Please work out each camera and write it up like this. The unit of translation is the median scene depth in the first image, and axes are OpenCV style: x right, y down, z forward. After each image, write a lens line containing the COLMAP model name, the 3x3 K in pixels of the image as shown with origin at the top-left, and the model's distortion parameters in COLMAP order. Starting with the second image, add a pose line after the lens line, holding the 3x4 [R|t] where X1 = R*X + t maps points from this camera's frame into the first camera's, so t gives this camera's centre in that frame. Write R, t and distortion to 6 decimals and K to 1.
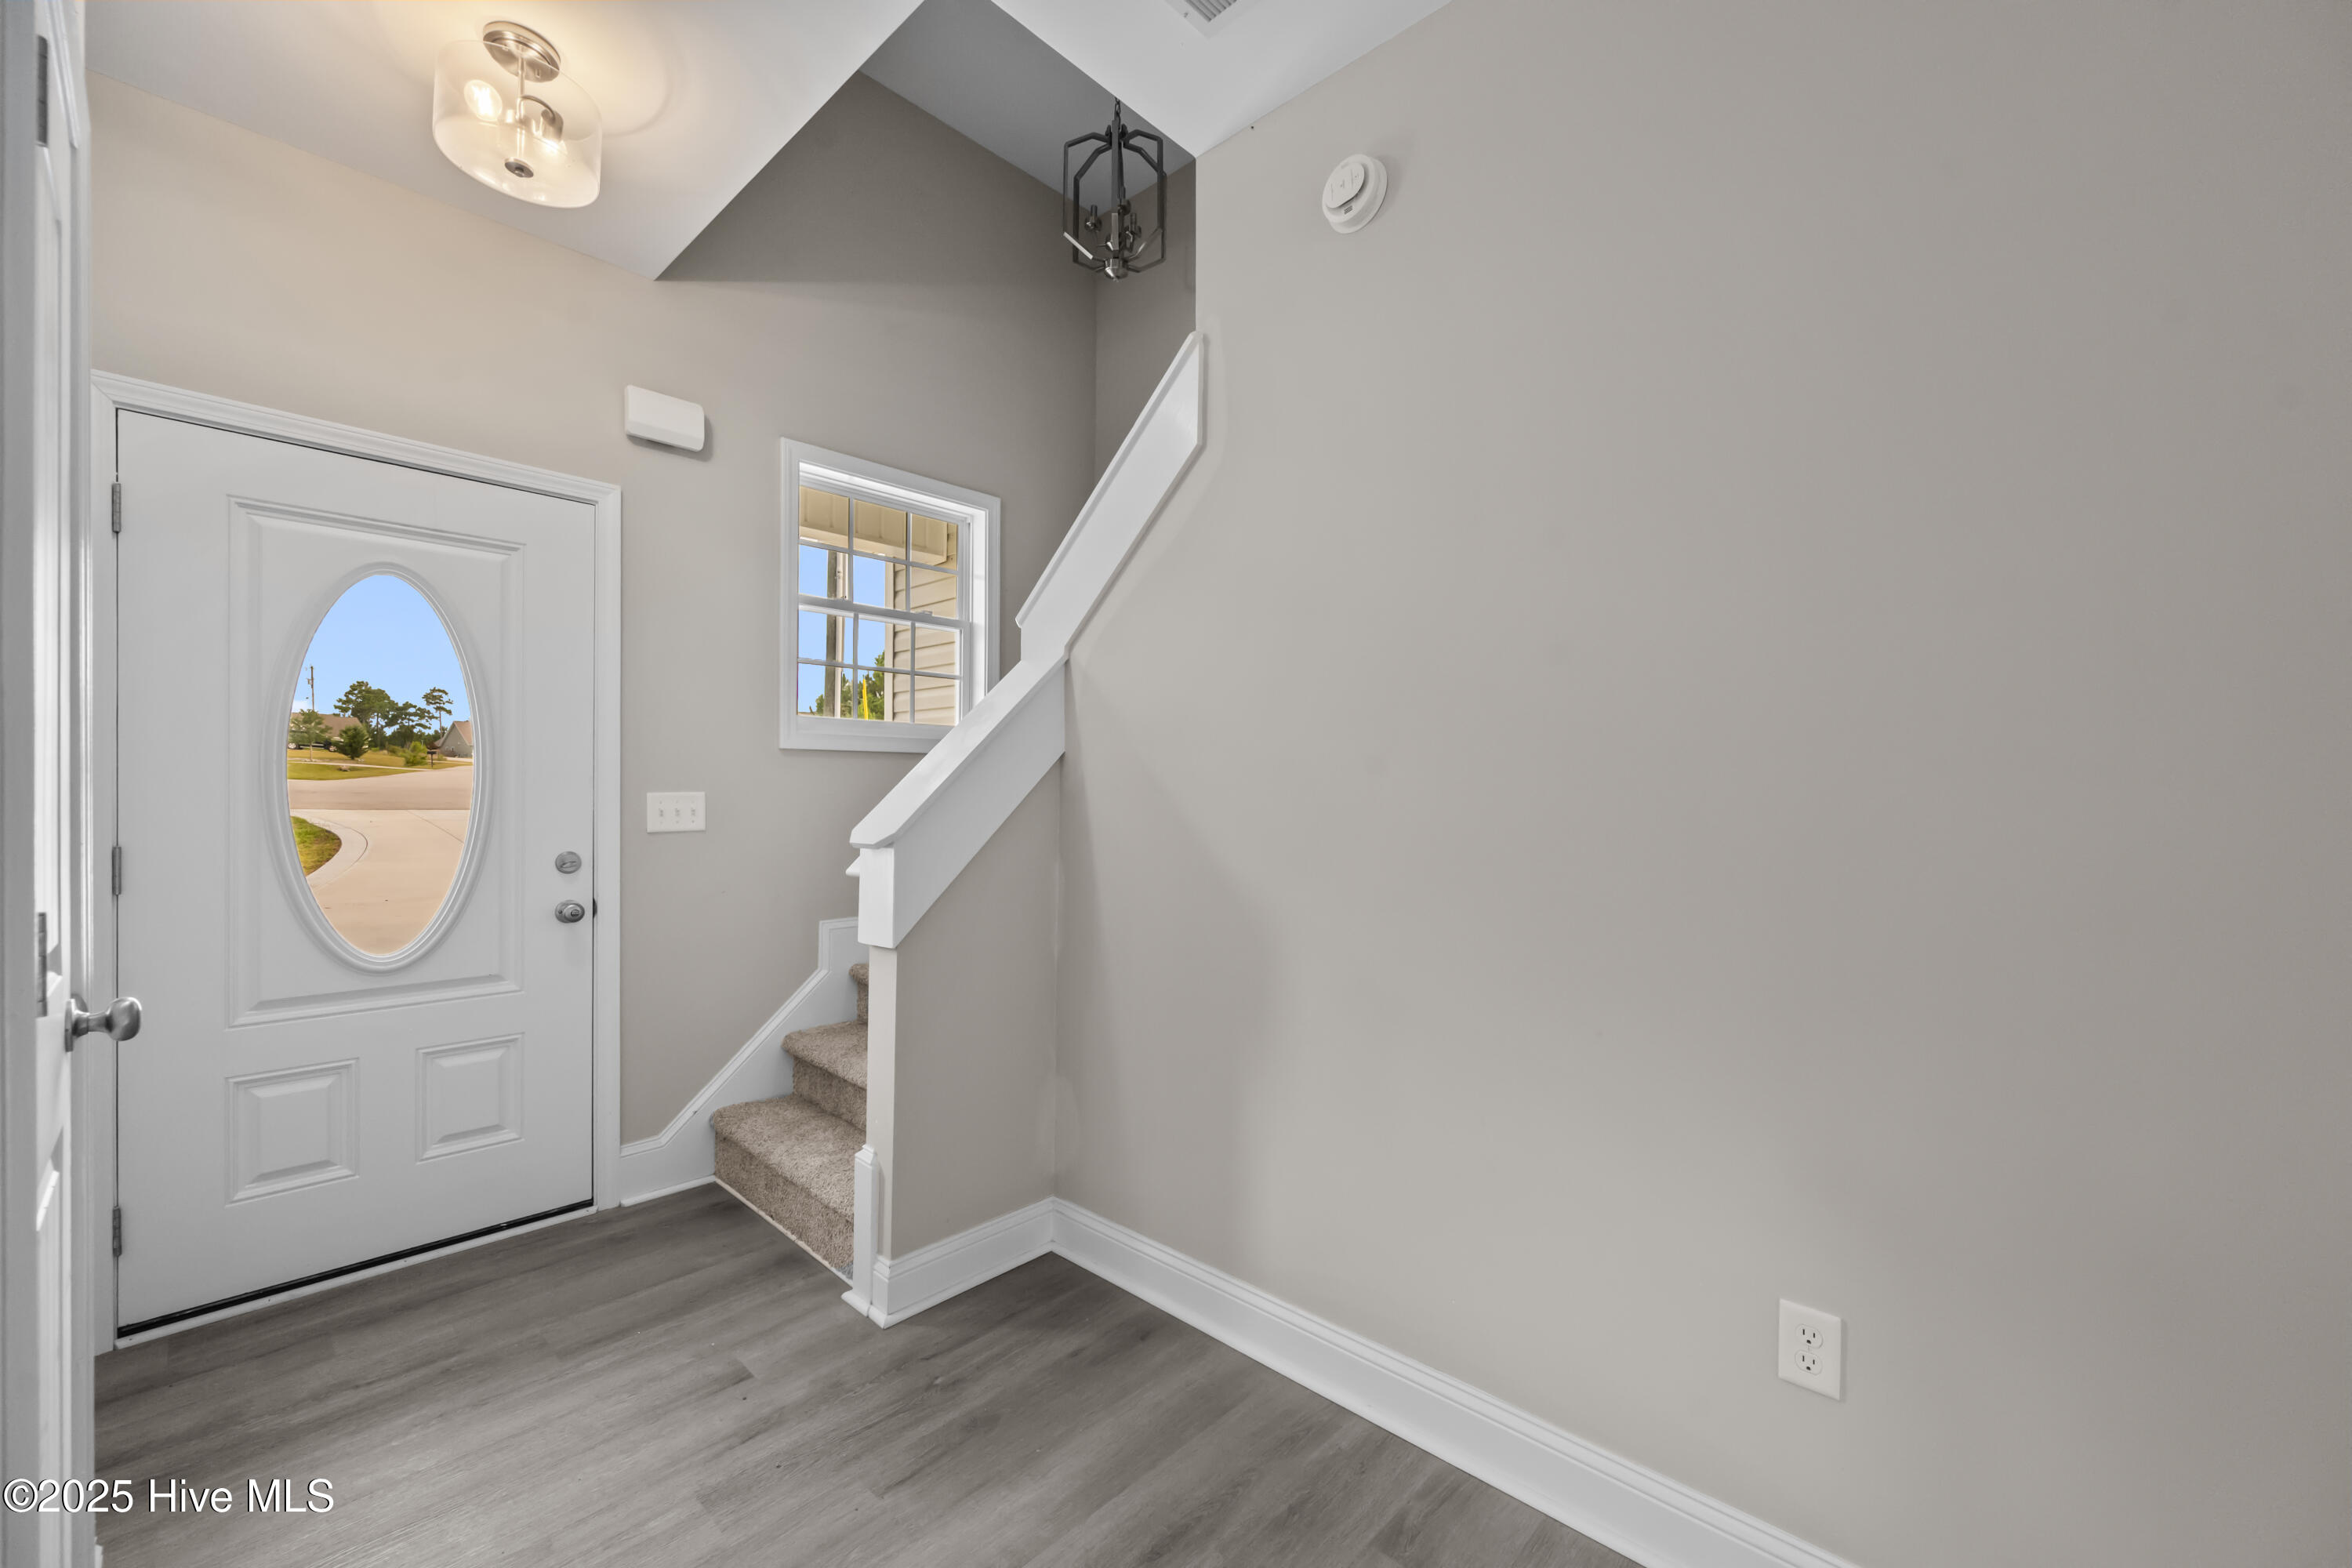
lens RADIAL K [[935.7, 0, 1175.1], [0, 935.7, 796.3], [0, 0, 1]] dist [-0.001682, 0.000031]
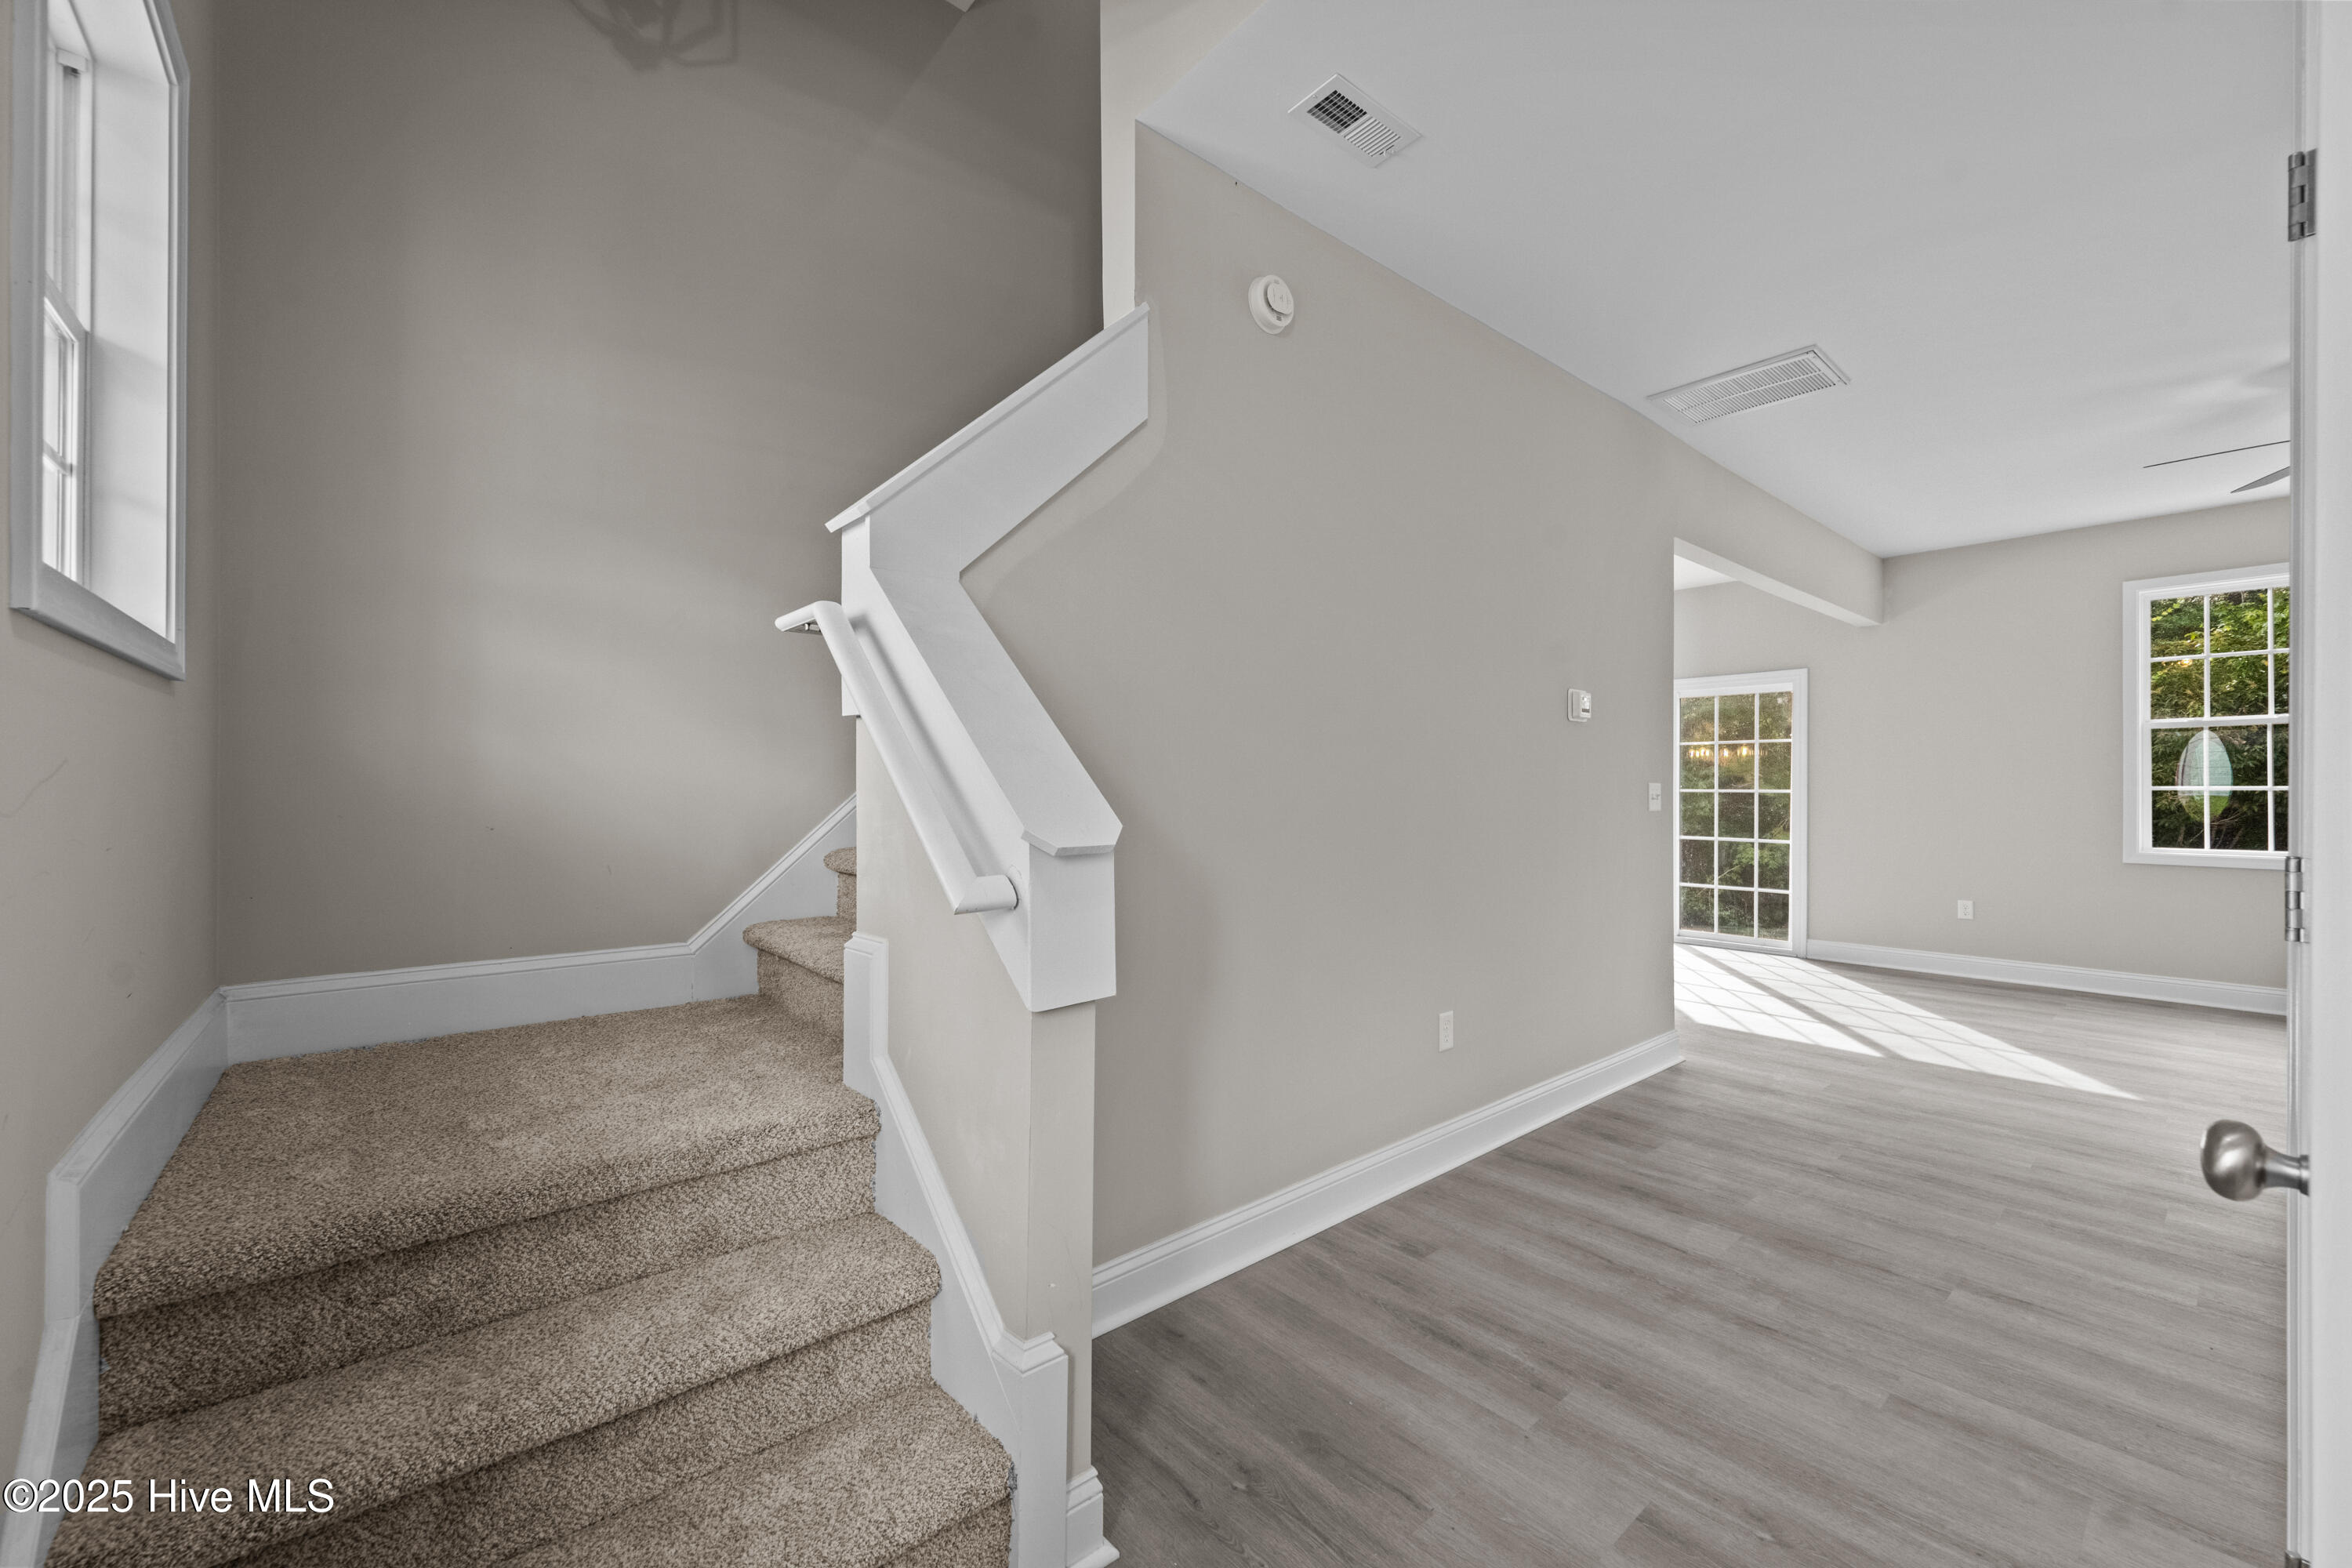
lens RADIAL K [[935.7, 0, 1175.1], [0, 935.7, 796.3], [0, 0, 1]] dist [-0.001682, 0.000031]
pose [[0.112147, -0.020144, 0.993487, -1.178889], [0.010257, 0.999765, 0.019113, -0.001038], [-0.993639, 0.008046, 0.112327, 1.058353]]
